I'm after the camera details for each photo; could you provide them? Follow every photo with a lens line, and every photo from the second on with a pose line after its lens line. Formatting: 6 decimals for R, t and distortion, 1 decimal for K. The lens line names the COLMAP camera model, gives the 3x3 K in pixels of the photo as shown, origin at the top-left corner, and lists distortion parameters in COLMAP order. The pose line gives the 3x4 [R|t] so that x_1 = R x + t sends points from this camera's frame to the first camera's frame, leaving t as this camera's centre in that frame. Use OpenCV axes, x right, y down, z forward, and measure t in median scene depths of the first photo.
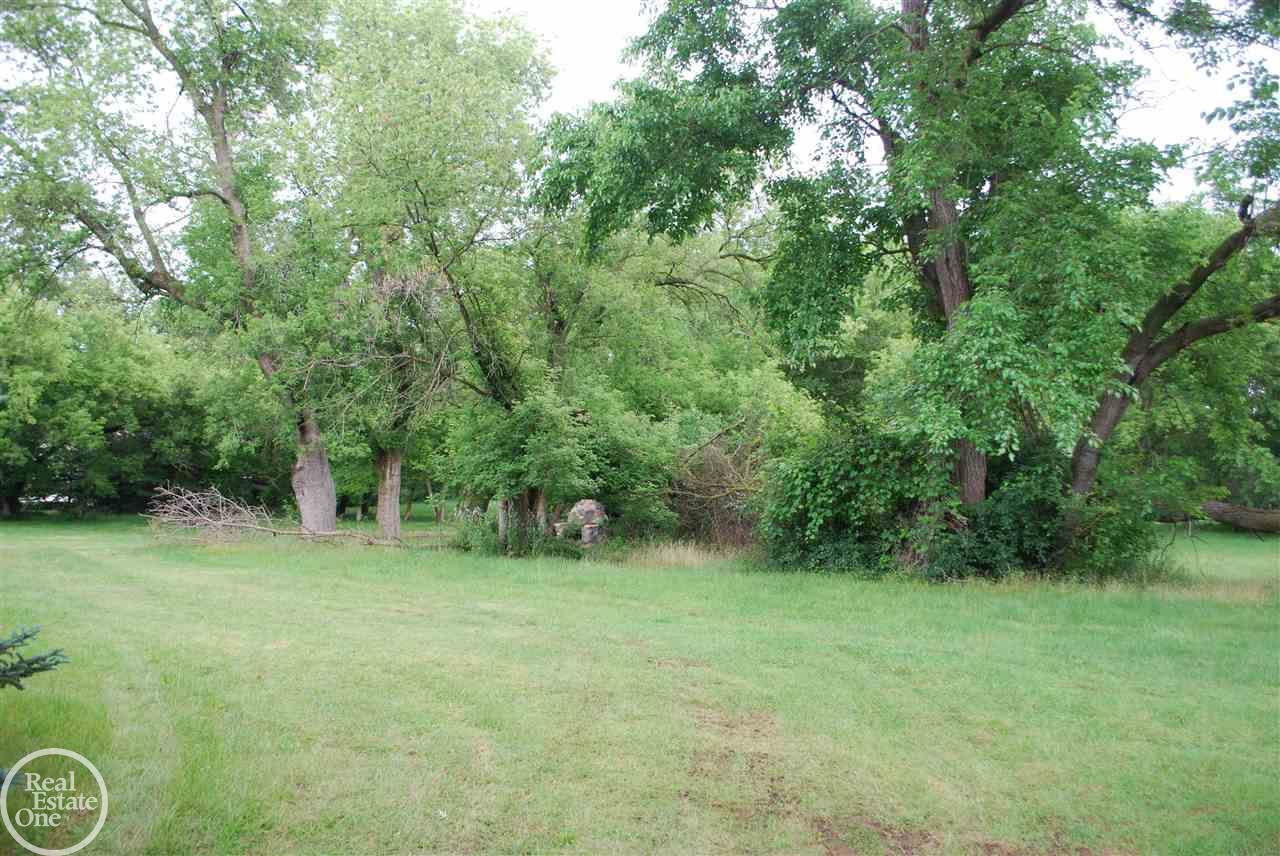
lens RADIAL K [[1043.2, 0, 640.0], [0, 1043.2, 428.0], [0, 0, 1]] dist [-0.076412, -0.001343]
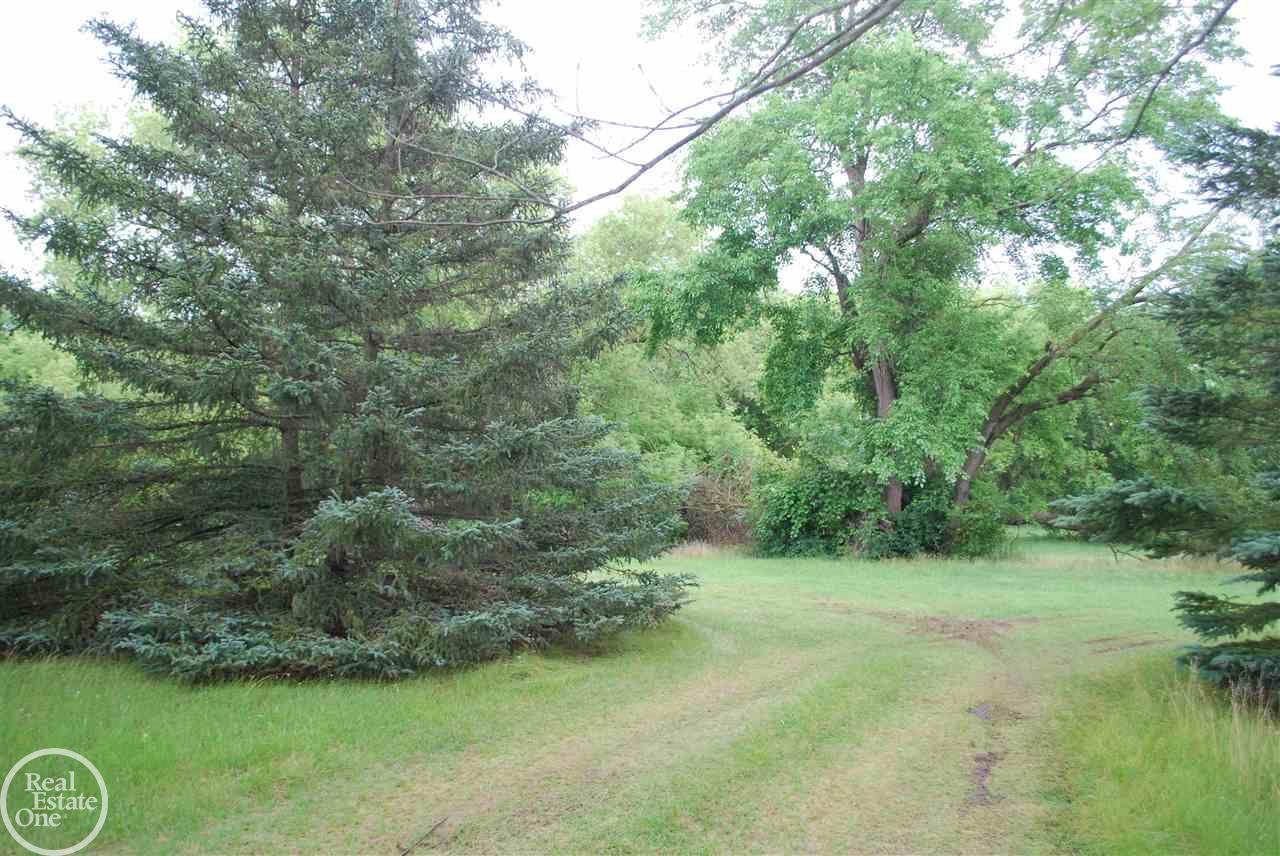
lens RADIAL K [[1043.2, 0, 640.0], [0, 1043.2, 428.0], [0, 0, 1]] dist [-0.076412, -0.001343]
pose [[0.995305, 0.003206, 0.096734, -0.224008], [-0.001261, 0.999796, -0.020157, -0.025991], [-0.096778, 0.019940, 0.995106, -0.559304]]
